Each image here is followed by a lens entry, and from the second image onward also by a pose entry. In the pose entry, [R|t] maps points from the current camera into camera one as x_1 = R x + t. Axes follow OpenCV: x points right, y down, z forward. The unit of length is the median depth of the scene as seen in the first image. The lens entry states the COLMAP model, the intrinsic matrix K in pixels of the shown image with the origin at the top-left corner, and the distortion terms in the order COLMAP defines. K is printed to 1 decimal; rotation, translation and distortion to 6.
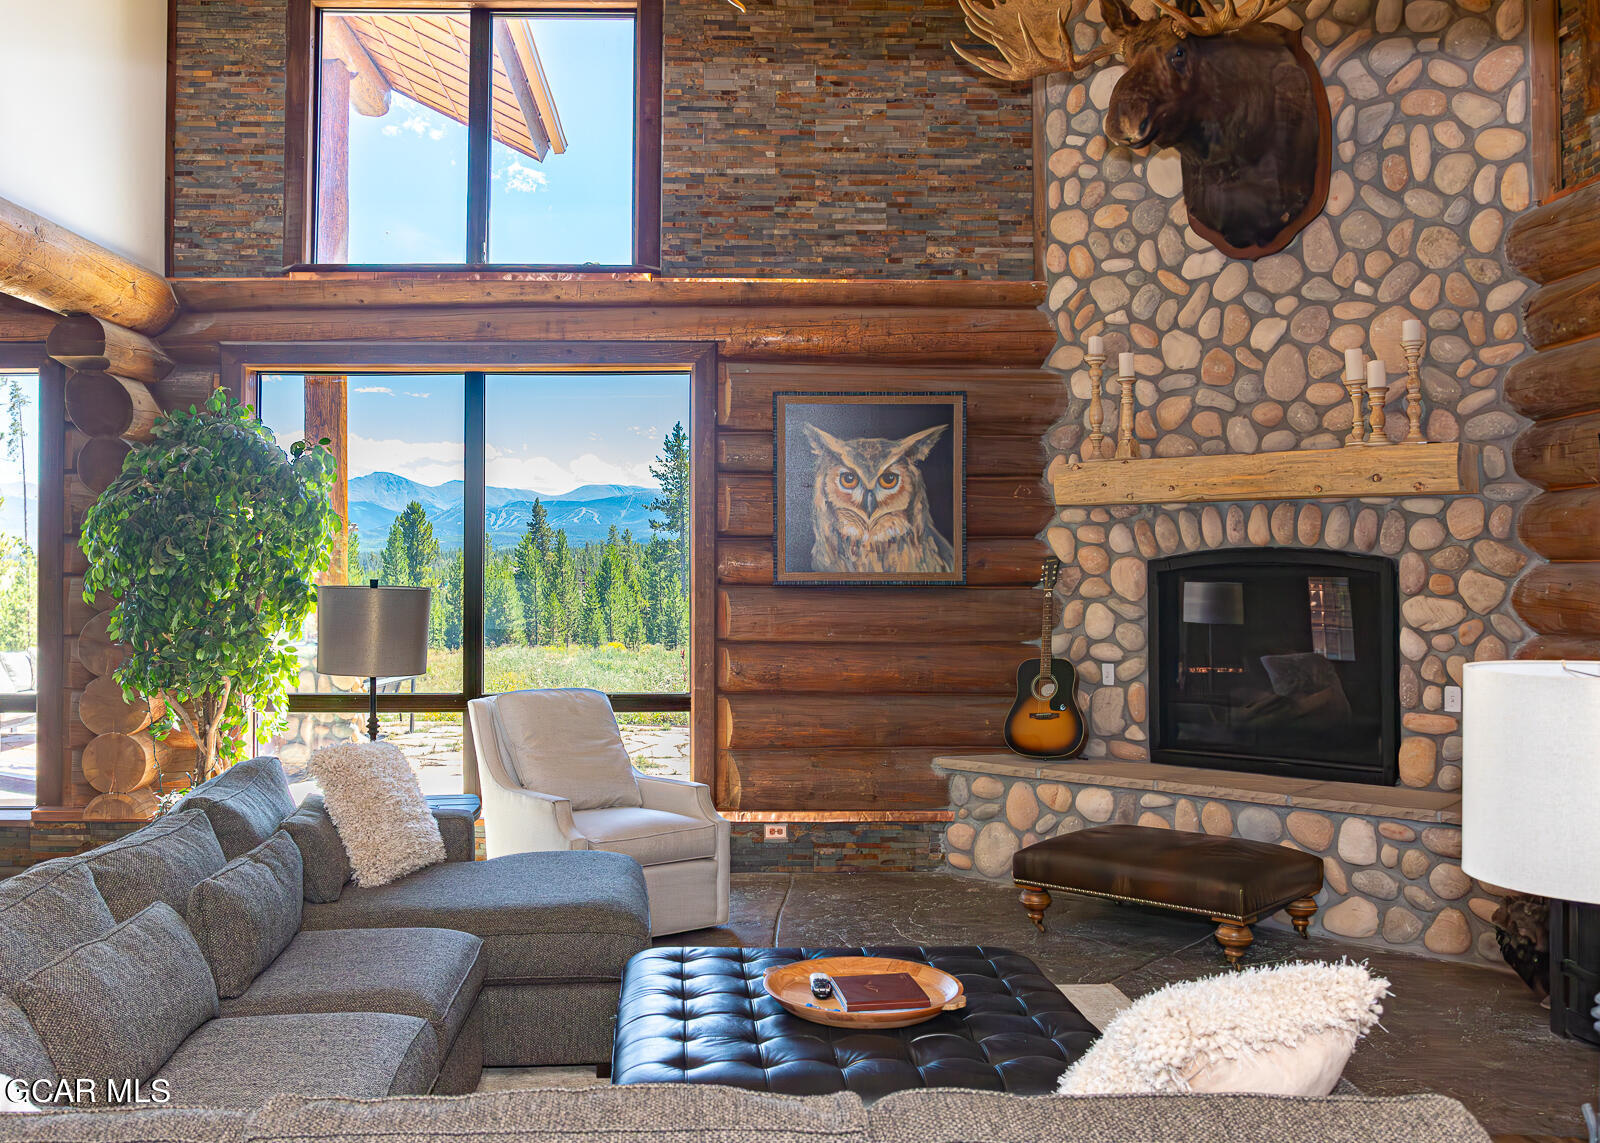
lens RADIAL K [[1473.8, 0, 718.2], [0, 1473.8, 529.4], [0, 0, 1]] dist [-0.019450, 0.005497]
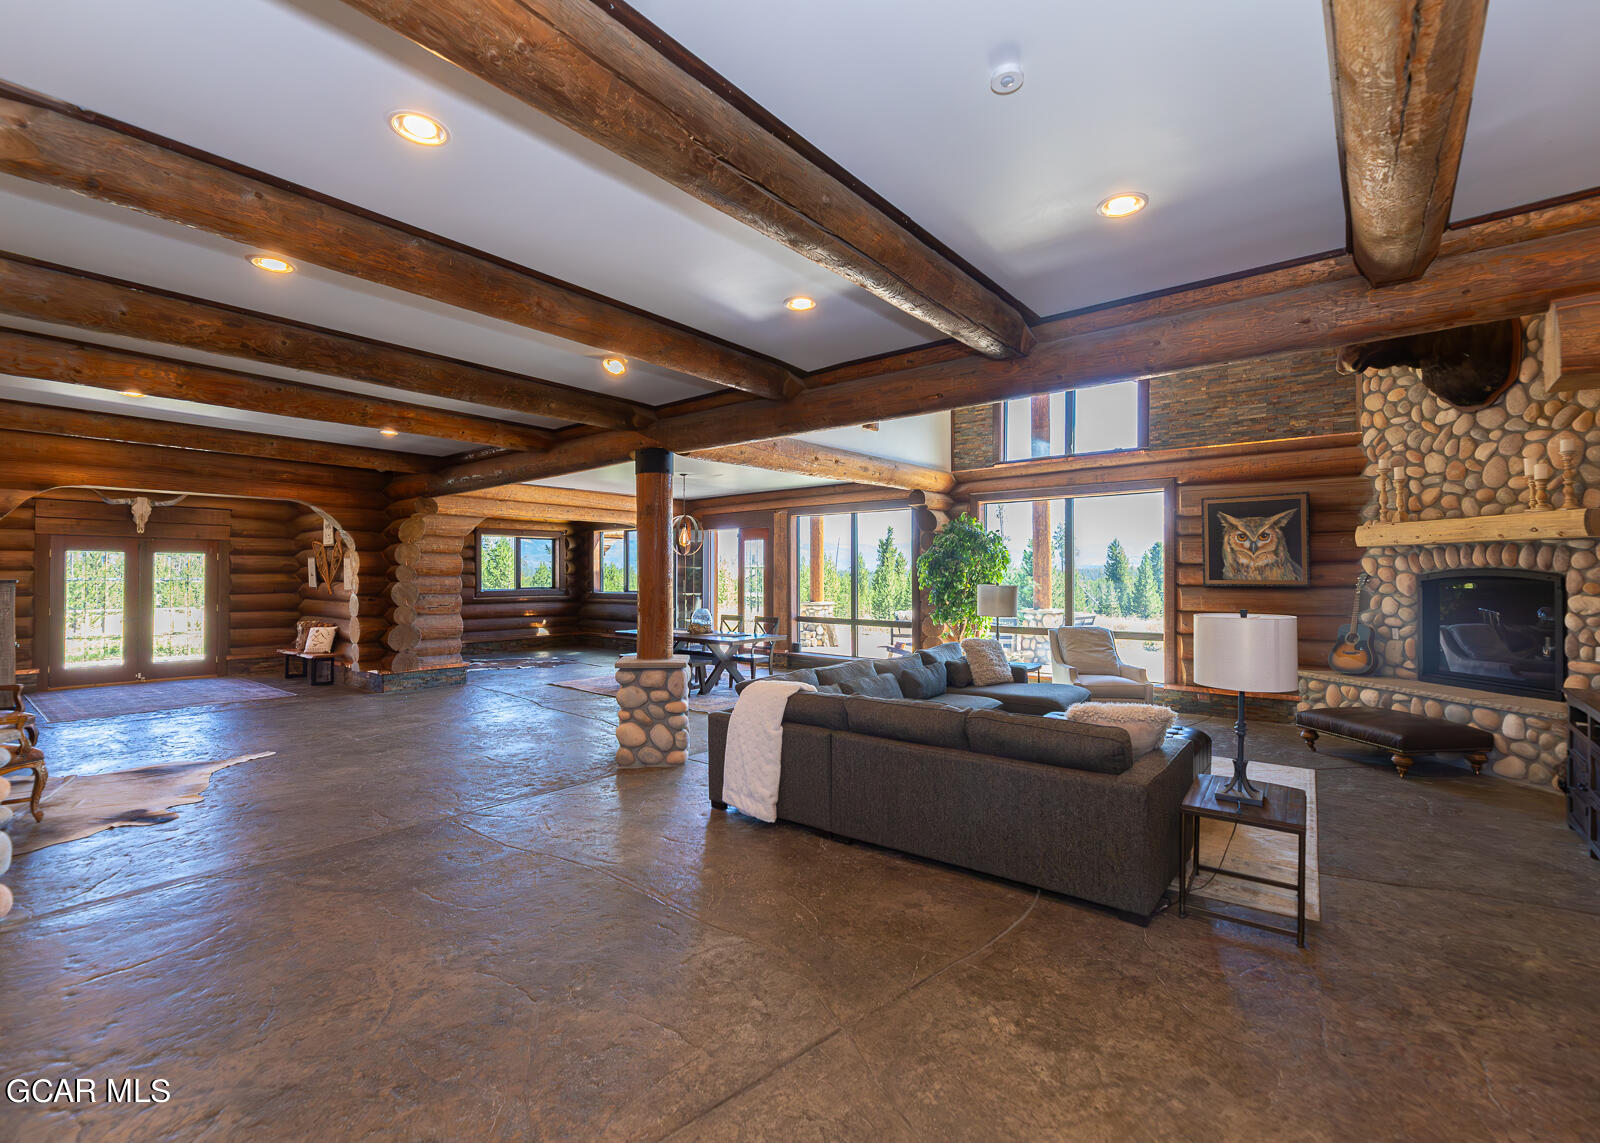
lens RADIAL K [[719.2, 0, 795.1], [0, 719.2, 571.2], [0, 0, 1]] dist [-0.004188, -0.000066]
pose [[0.769919, -0.005196, -0.638121, 0.266835], [0.017763, 0.999754, 0.013292, -0.009960], [0.637895, -0.021569, 0.769821, -0.229986]]
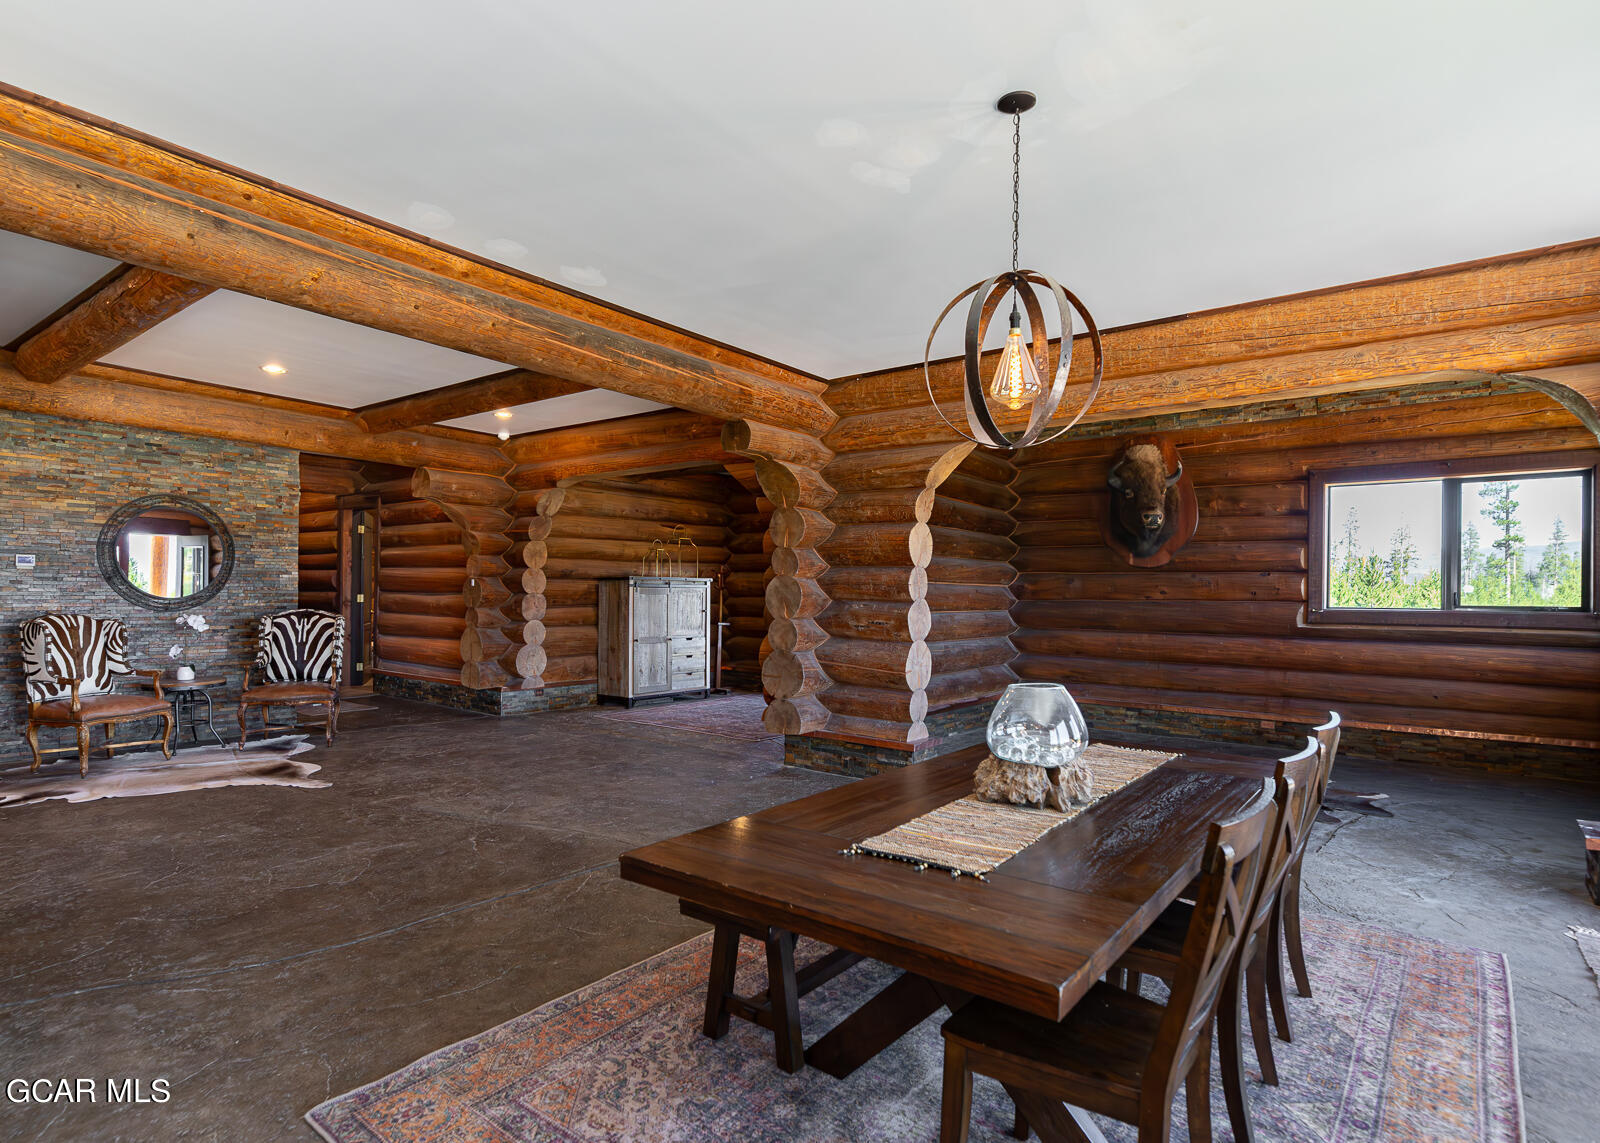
lens RADIAL K [[849.2, 0, 772.8], [0, 849.2, 586.7], [0, 0, 1]] dist [-0.001939, -0.000356]
pose [[-0.627015, -0.013080, -0.778897, -0.422840], [0.008347, 0.999689, -0.023507, 0.045561], [0.778962, -0.021241, -0.626711, 0.864829]]
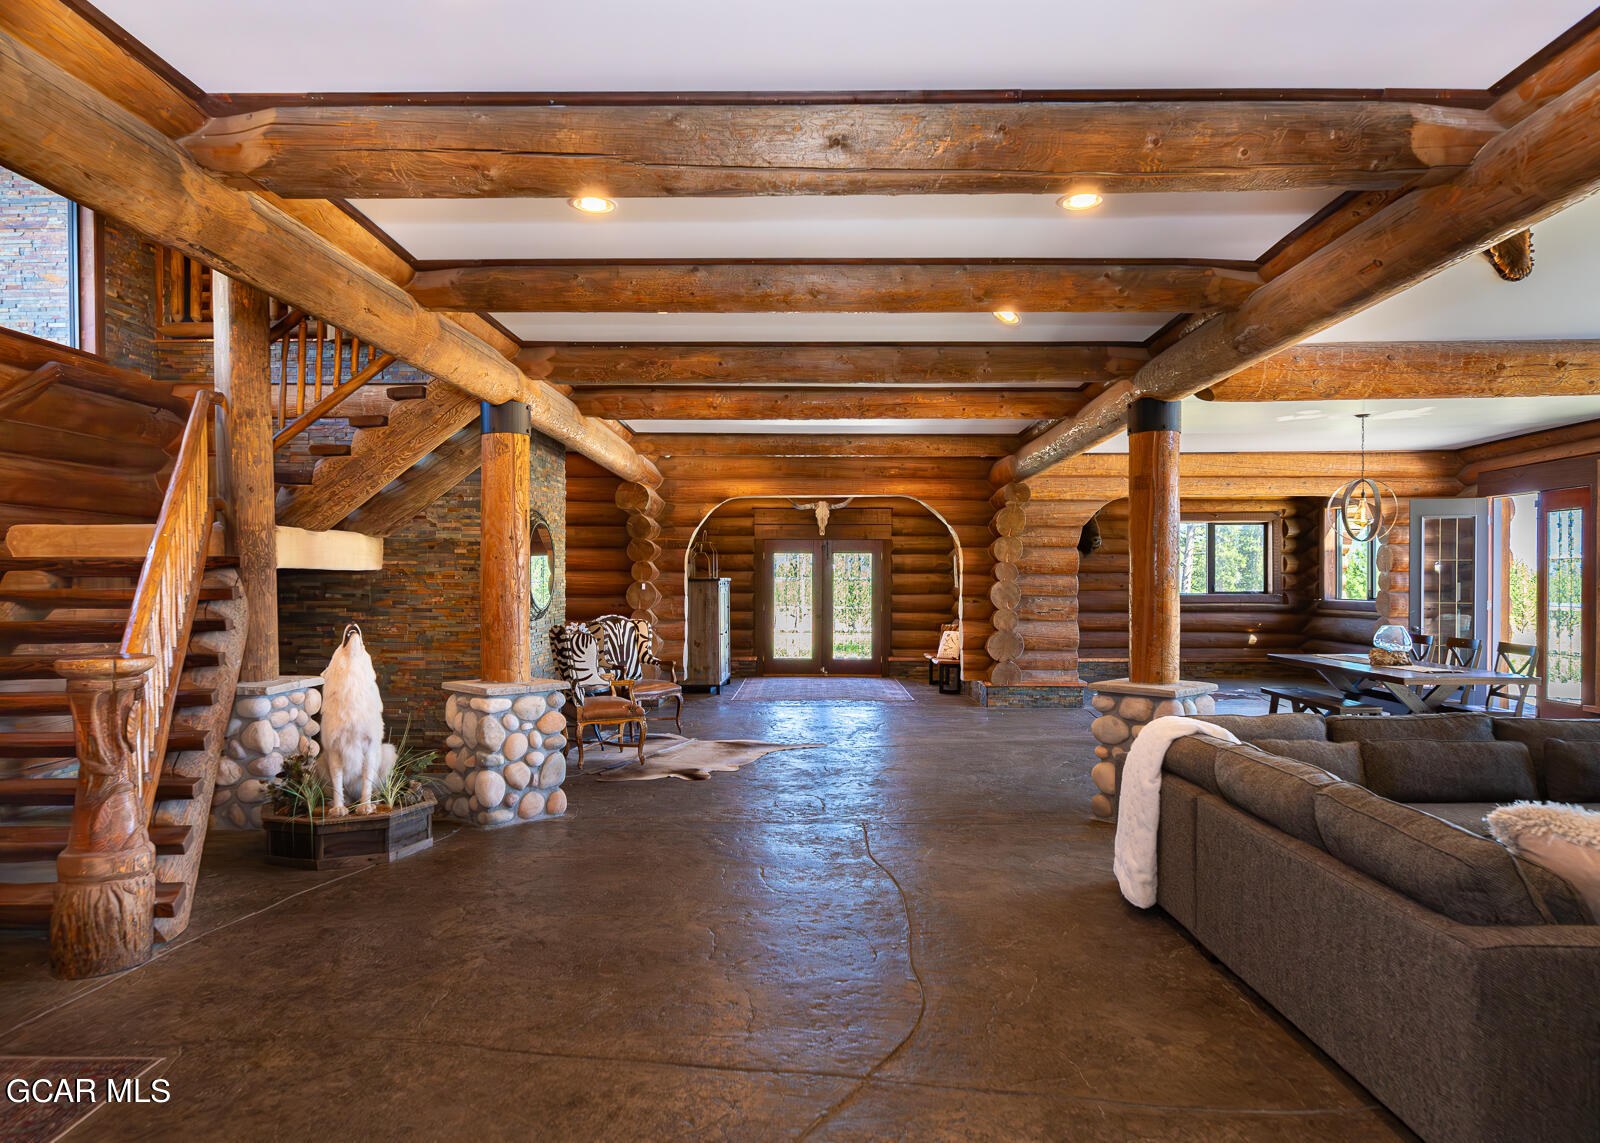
lens RADIAL K [[1012.5, 0, 796.6], [0, 1012.5, 584.3], [0, 0, 1]] dist [-0.000639, -0.001583]
pose [[-0.023770, 0.004396, -0.999708, 0.490026], [0.026693, 0.999637, 0.003761, 0.003929], [0.999361, -0.026596, -0.023879, 0.031807]]
